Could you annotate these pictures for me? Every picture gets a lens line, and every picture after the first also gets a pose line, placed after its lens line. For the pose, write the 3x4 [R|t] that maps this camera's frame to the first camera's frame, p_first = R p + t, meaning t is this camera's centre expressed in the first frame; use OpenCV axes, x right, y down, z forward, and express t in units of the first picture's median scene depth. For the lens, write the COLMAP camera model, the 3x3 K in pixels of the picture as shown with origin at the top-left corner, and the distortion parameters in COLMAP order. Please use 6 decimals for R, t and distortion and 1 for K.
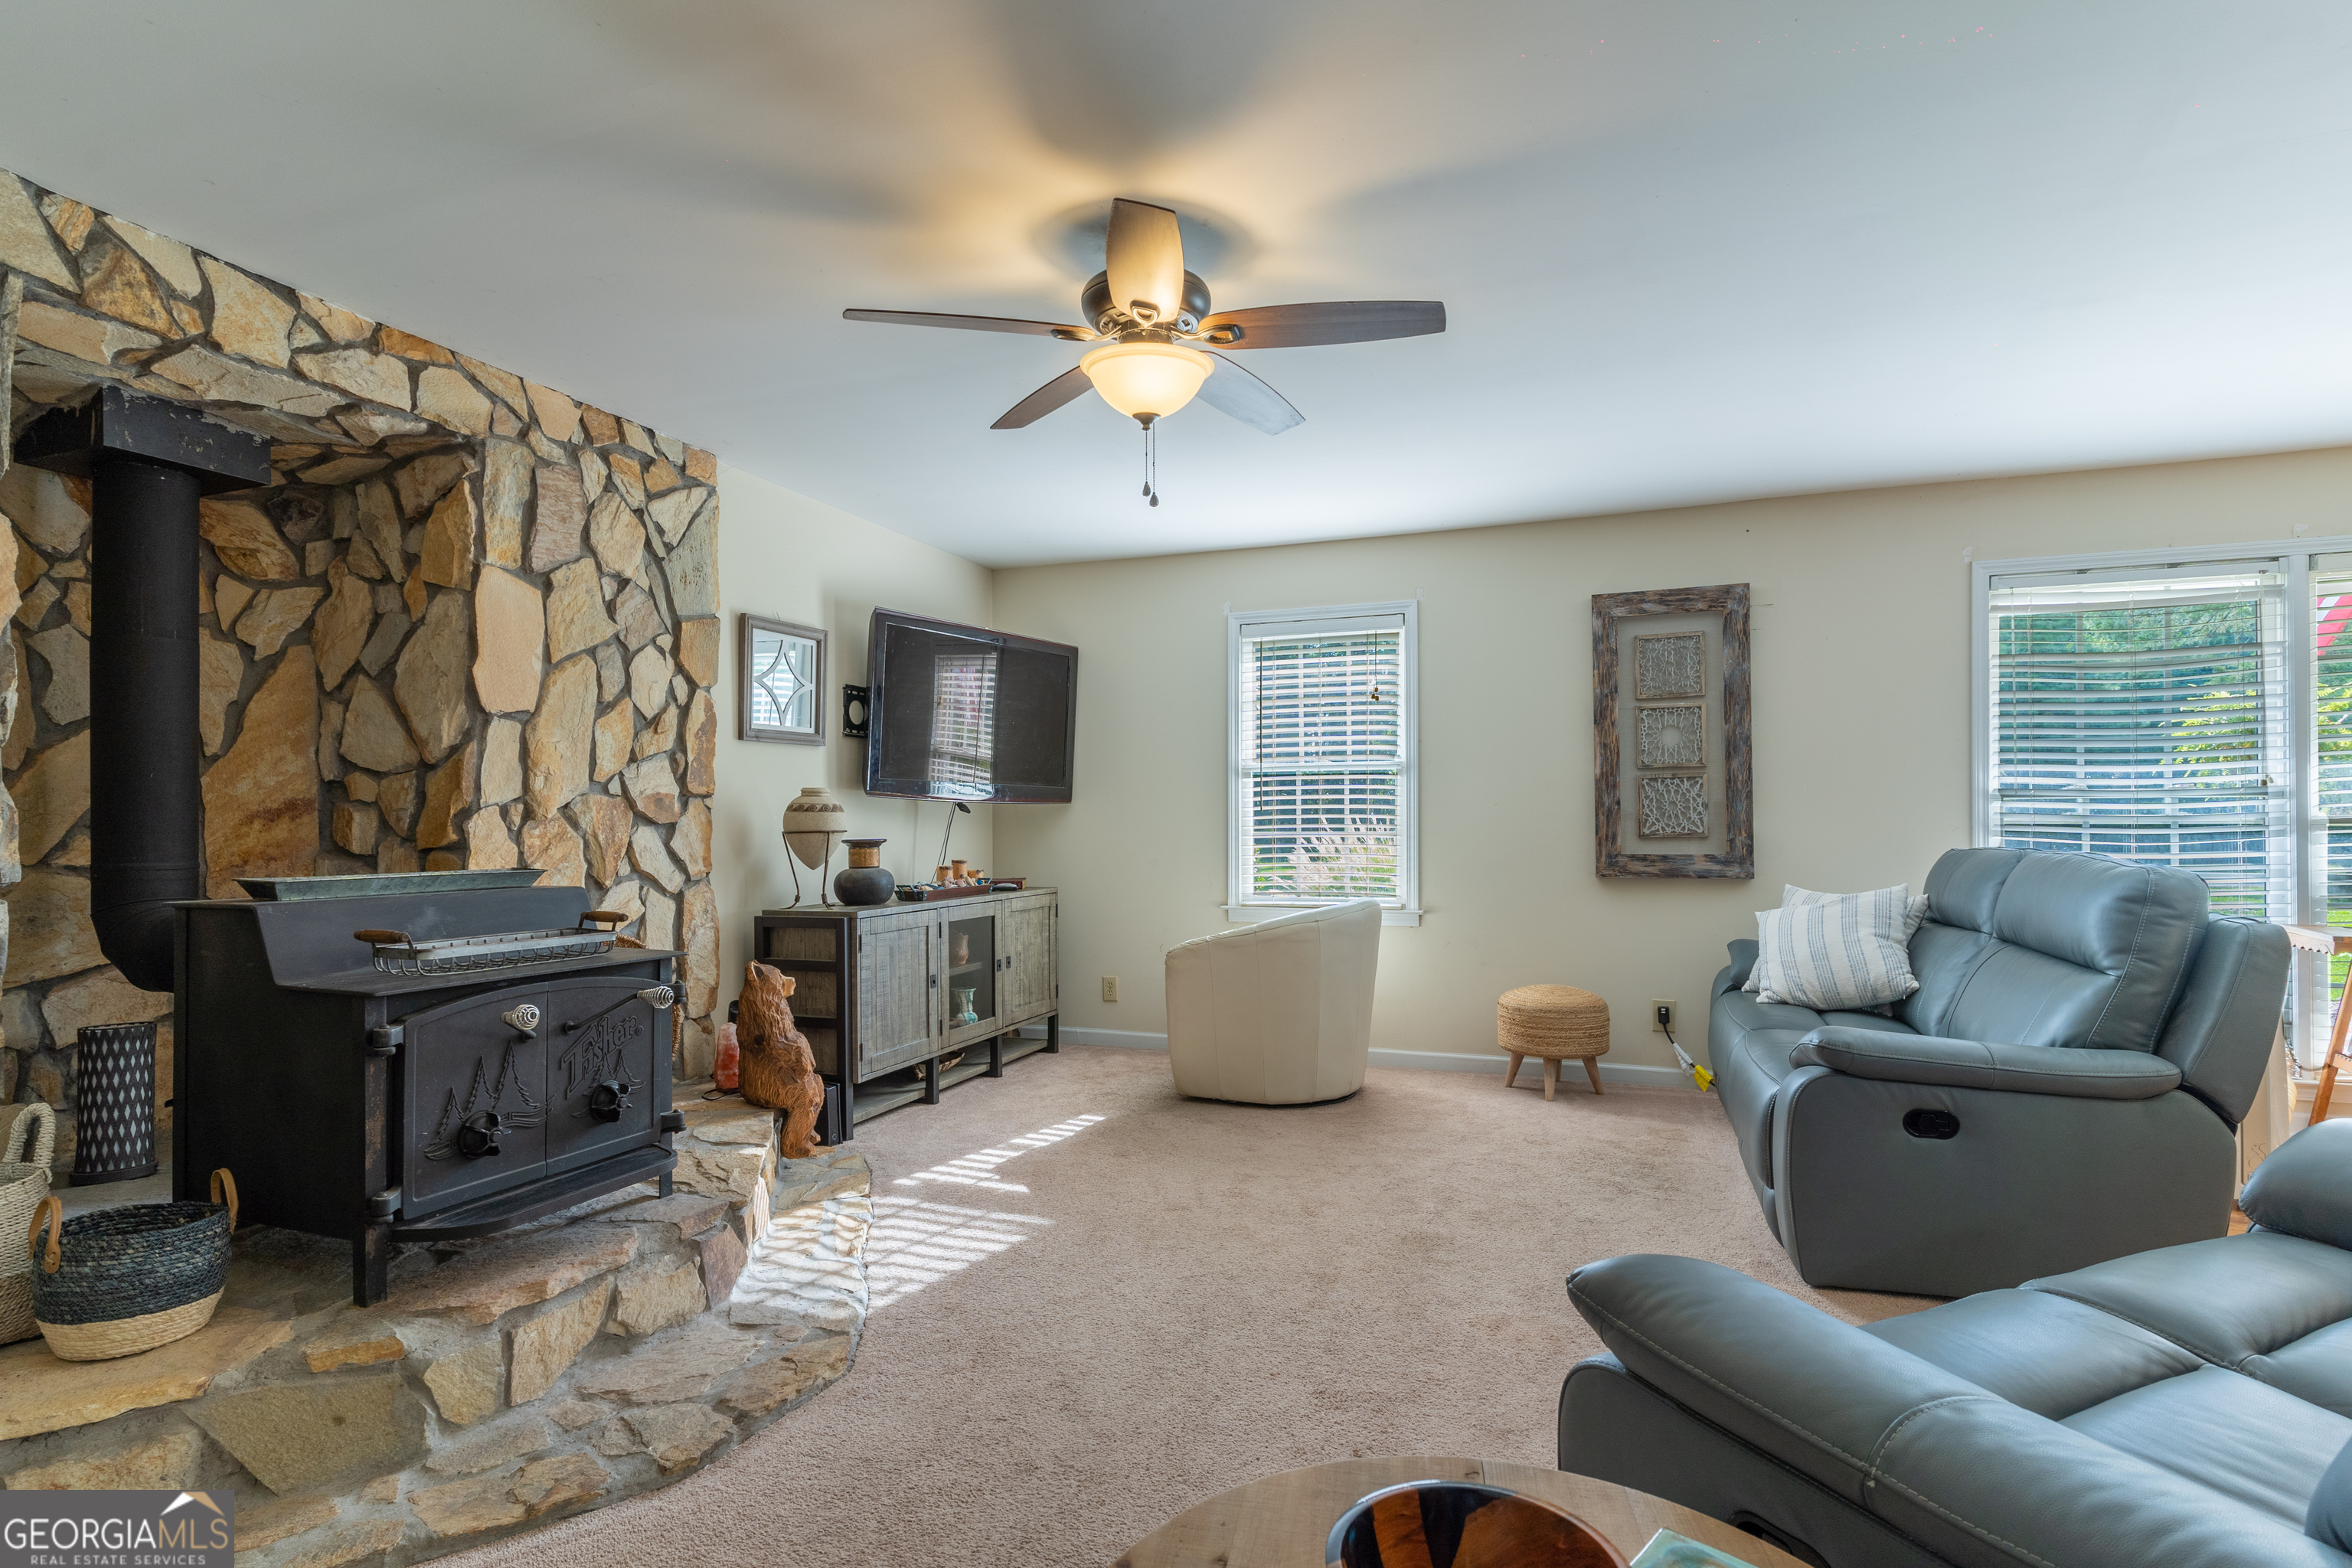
lens RADIAL K [[1152.1, 0, 1137.2], [0, 1152.1, 817.7], [0, 0, 1]] dist [-0.003164, 0.004522]
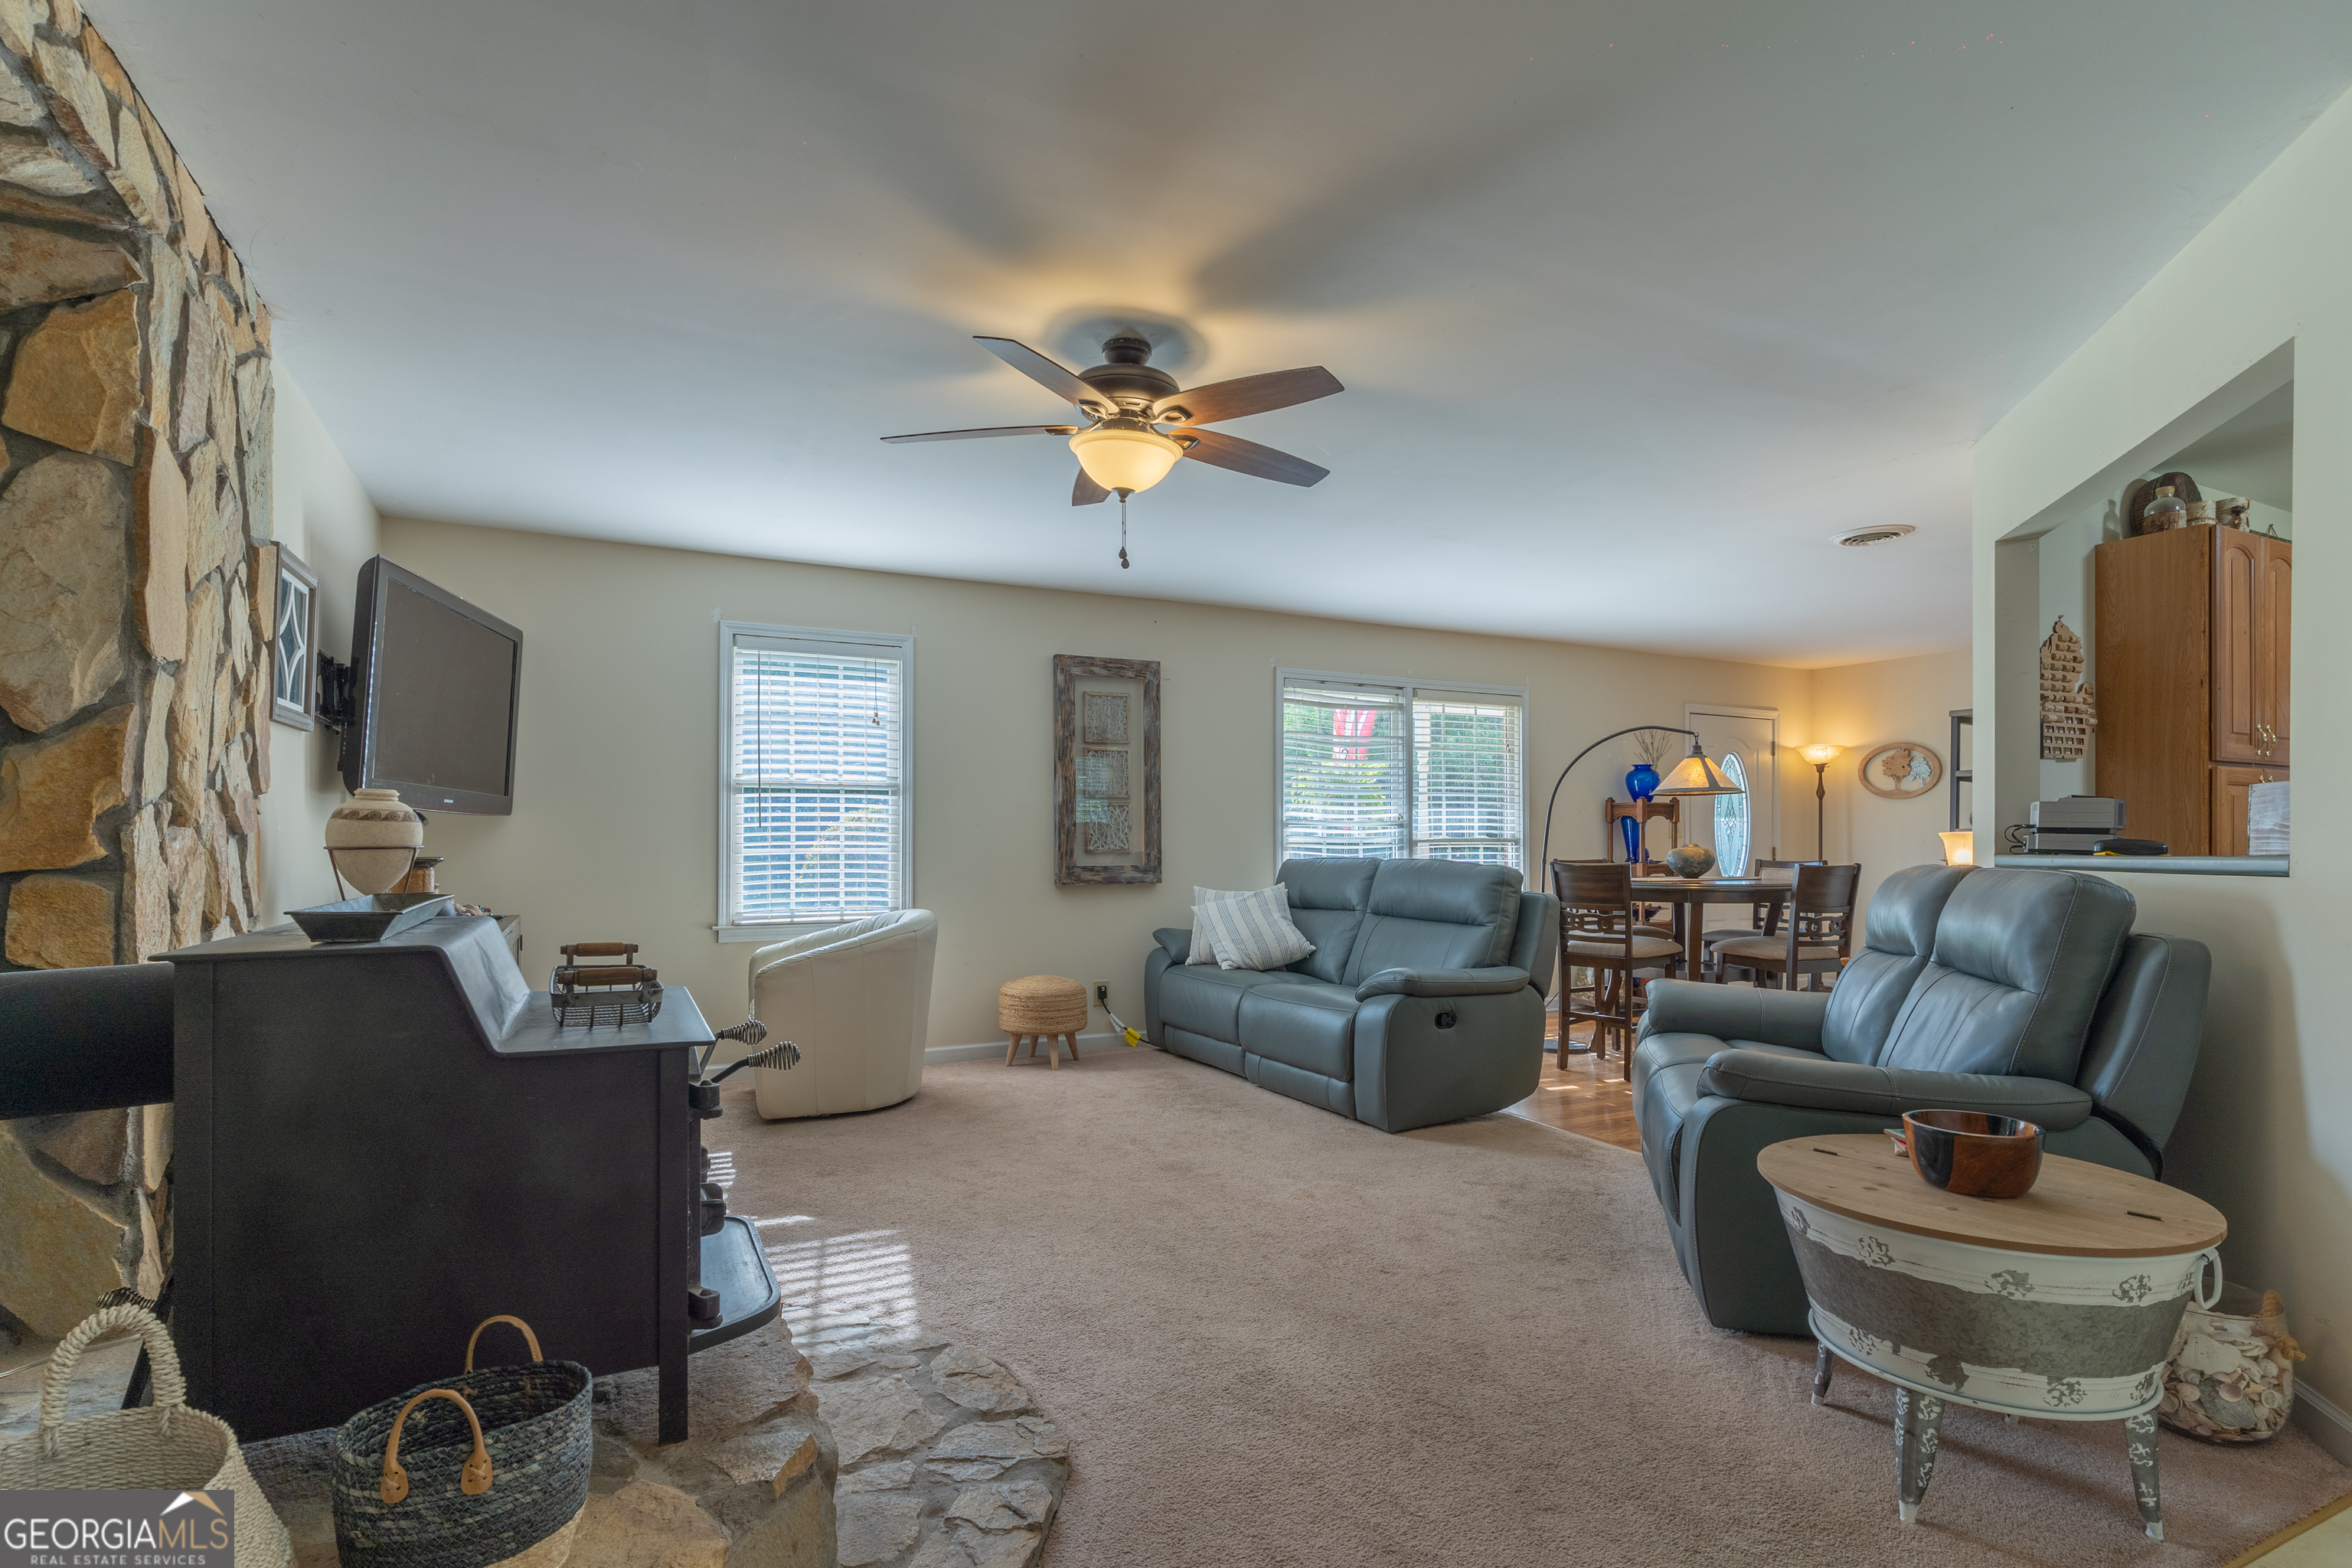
lens RADIAL K [[1152.1, 0, 1175.5], [0, 1152.1, 832.4], [0, 0, 1]] dist [-0.003164, 0.004522]
pose [[0.668831, 0.010256, 0.743344, -0.495929], [-0.005880, 0.999947, -0.008505, 0.006131], [-0.743392, 0.001318, 0.668855, 0.104143]]
